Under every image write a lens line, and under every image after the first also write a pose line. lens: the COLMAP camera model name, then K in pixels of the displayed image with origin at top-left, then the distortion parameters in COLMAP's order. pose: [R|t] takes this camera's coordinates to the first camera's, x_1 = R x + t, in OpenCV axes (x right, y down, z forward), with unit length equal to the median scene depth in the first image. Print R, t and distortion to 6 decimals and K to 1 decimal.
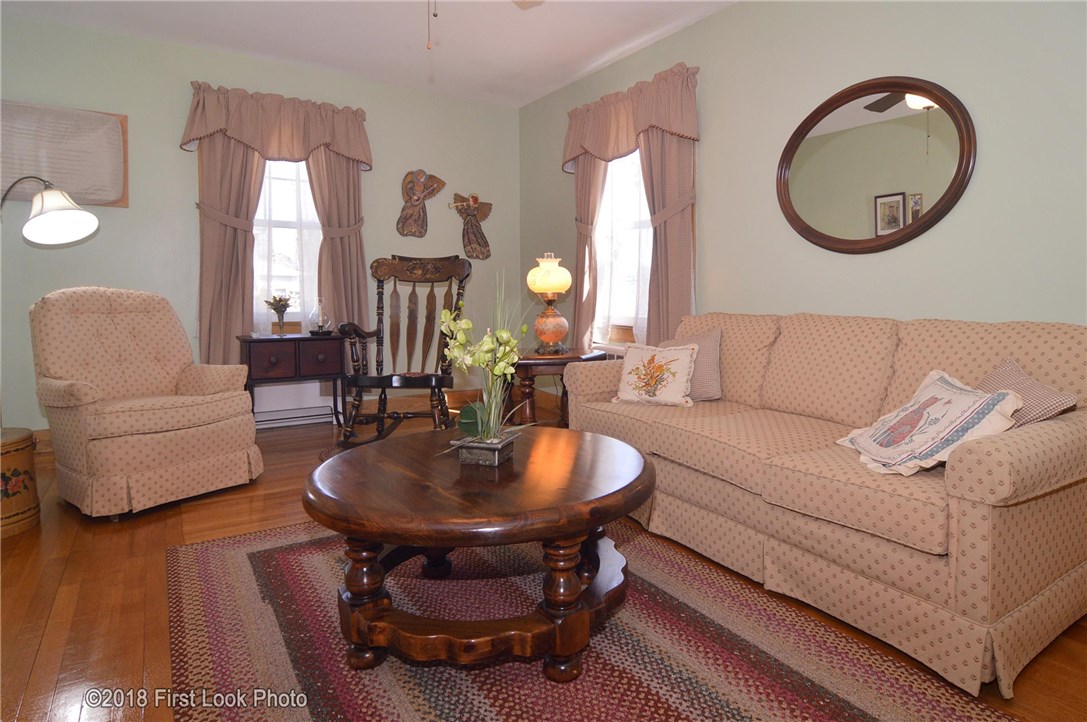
lens RADIAL K [[661.5, 0, 578.3], [0, 661.5, 326.8], [0, 0, 1]] dist [-0.009105, -0.003391]
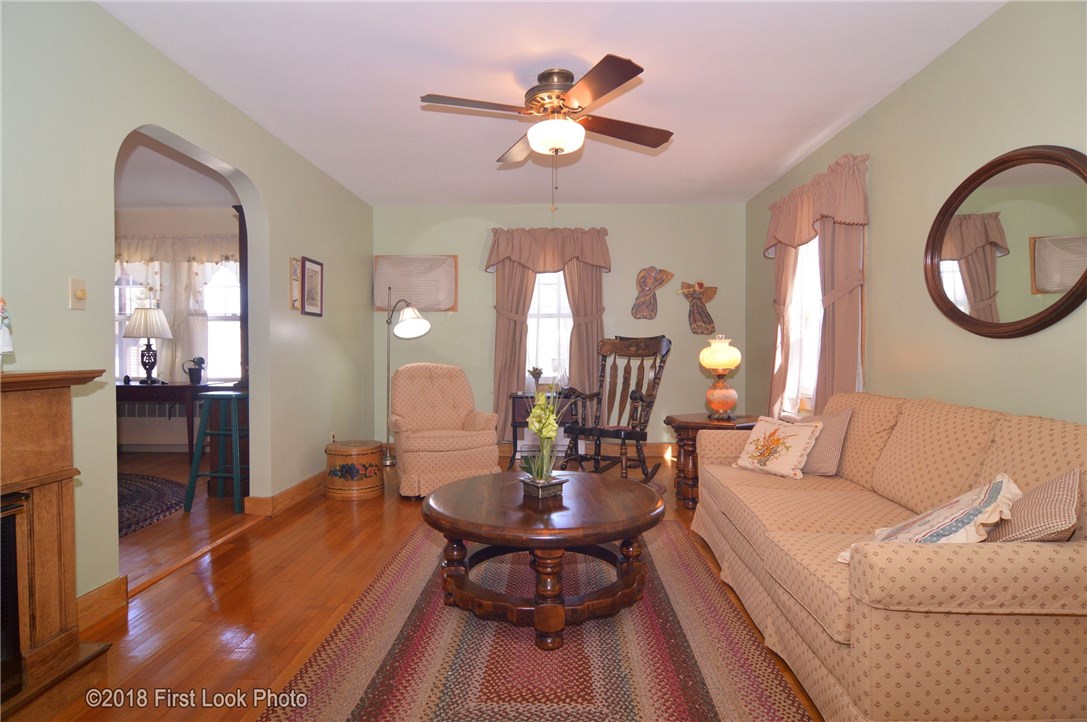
lens RADIAL K [[600.3, 0, 554.1], [0, 600.3, 354.1], [0, 0, 1]] dist [-0.003876, -0.001293]
pose [[0.800599, 0.009572, -0.599124, 0.364390], [-0.029004, 0.999319, -0.022791, -0.043742], [0.598498, 0.035624, 0.800332, -0.041241]]
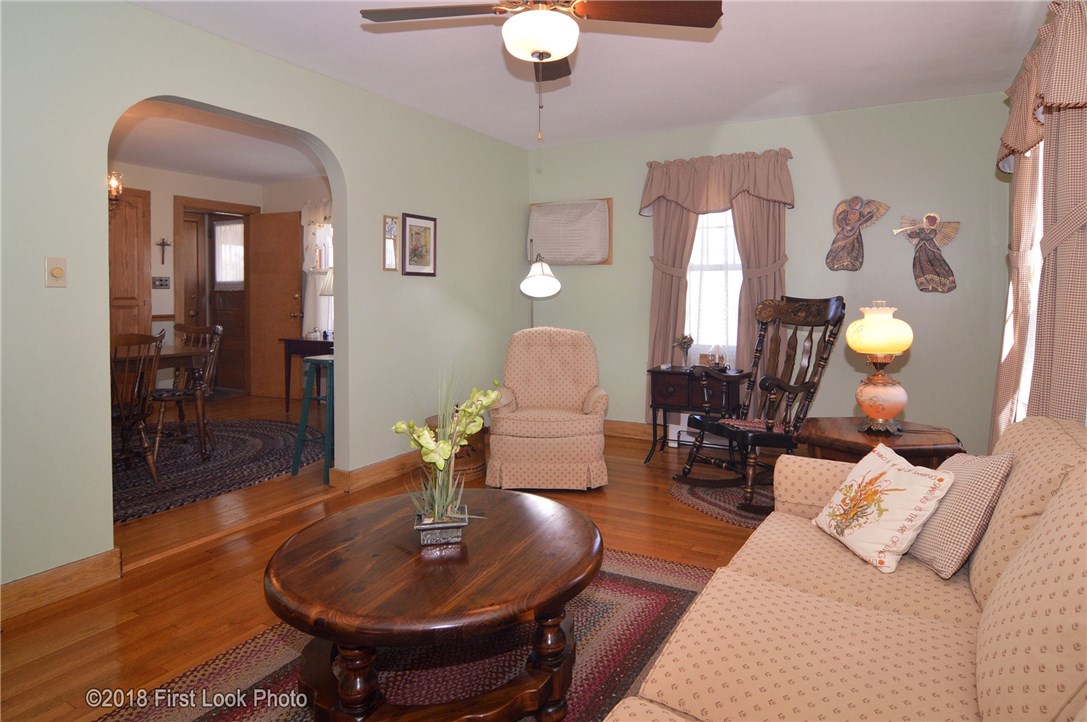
lens RADIAL K [[633.8, 0, 663.5], [0, 633.8, 295.0], [0, 0, 1]] dist [-0.003290, 0.000478]
pose [[0.458264, 0.014864, -0.888692, 0.493454], [-0.039716, 0.999204, -0.003767, -0.105819], [0.887928, 0.037022, 0.458489, 0.443546]]
